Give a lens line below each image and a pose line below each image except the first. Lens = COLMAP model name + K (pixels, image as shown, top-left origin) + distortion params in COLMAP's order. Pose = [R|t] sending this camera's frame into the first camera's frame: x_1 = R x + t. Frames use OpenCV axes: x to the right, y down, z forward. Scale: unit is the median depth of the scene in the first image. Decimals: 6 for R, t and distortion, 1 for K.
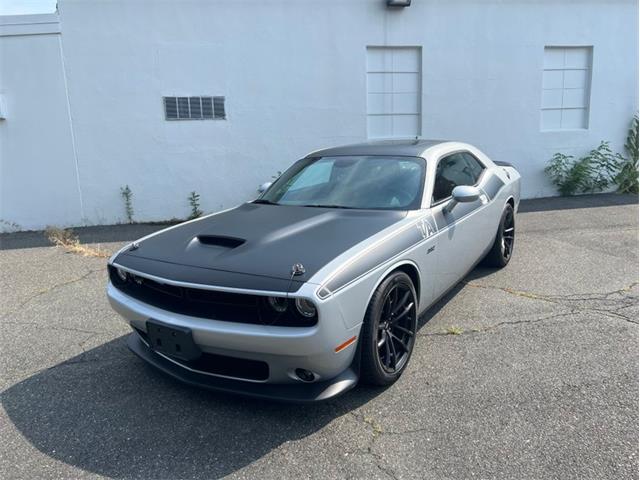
lens RADIAL K [[480.6, 0, 324.8], [0, 480.6, 241.1], [0, 0, 1]] dist [0.042073, -0.047909]
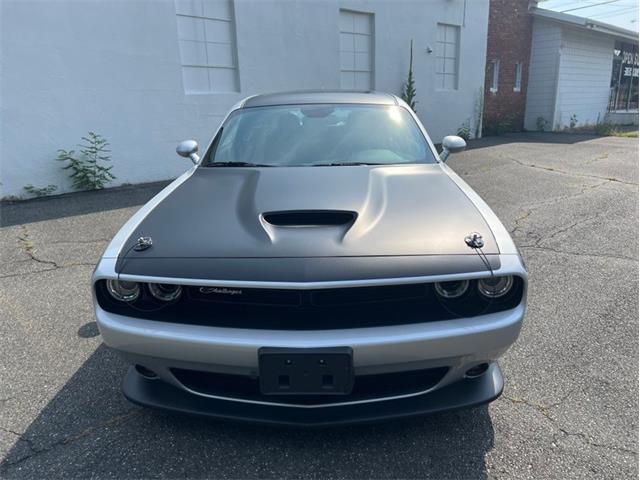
lens RADIAL K [[466.2, 0, 320.1], [0, 466.2, 254.3], [0, 0, 1]] dist [0.002855, -0.002104]
pose [[0.862203, -0.141229, 0.486478, -0.304942], [0.090645, 0.987863, 0.126133, -0.015646], [-0.498387, -0.064656, 0.864540, 0.235314]]
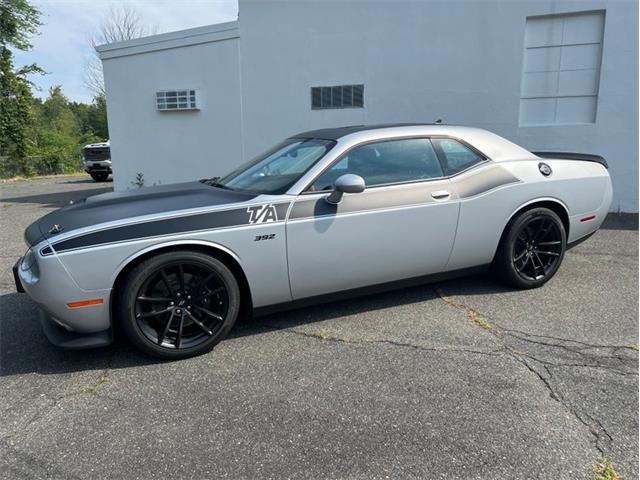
lens RADIAL K [[480.6, 0, 320.0], [0, 480.6, 240.0], [0, 0, 1]] dist [0.044836, -0.050189]
pose [[0.835605, 0.133655, -0.532823, 0.549474], [-0.115703, 0.991012, 0.067136, -0.058715], [0.537007, 0.005550, 0.843560, 0.169123]]
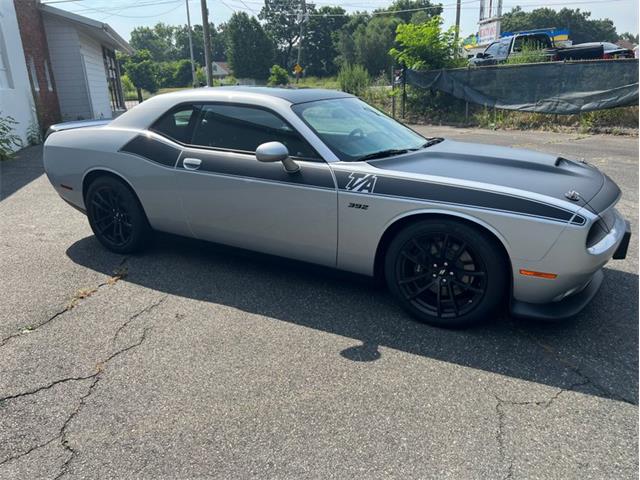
lens RADIAL K [[479.2, 0, 322.7], [0, 479.2, 240.3], [0, 0, 1]] dist [0.052357, -0.058401]
pose [[-0.076329, -0.264043, 0.961486, -0.798843], [0.209005, 0.938639, 0.274361, -0.179258], [-0.974931, 0.221897, -0.016459, 0.956853]]
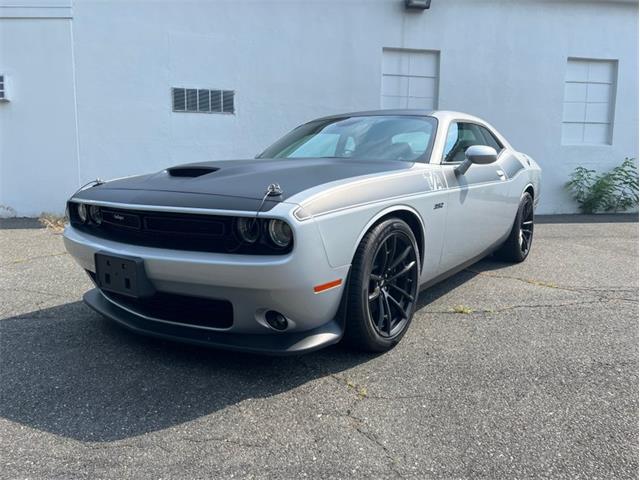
lens RADIAL K [[482.5, 0, 325.5], [0, 482.5, 240.4], [0, 0, 1]] dist [0.040756, -0.047481]
pose [[0.998456, 0.049120, -0.025945, 0.028334], [-0.050626, 0.996853, -0.060997, 0.093875], [0.022868, 0.062216, 0.997801, 0.087518]]
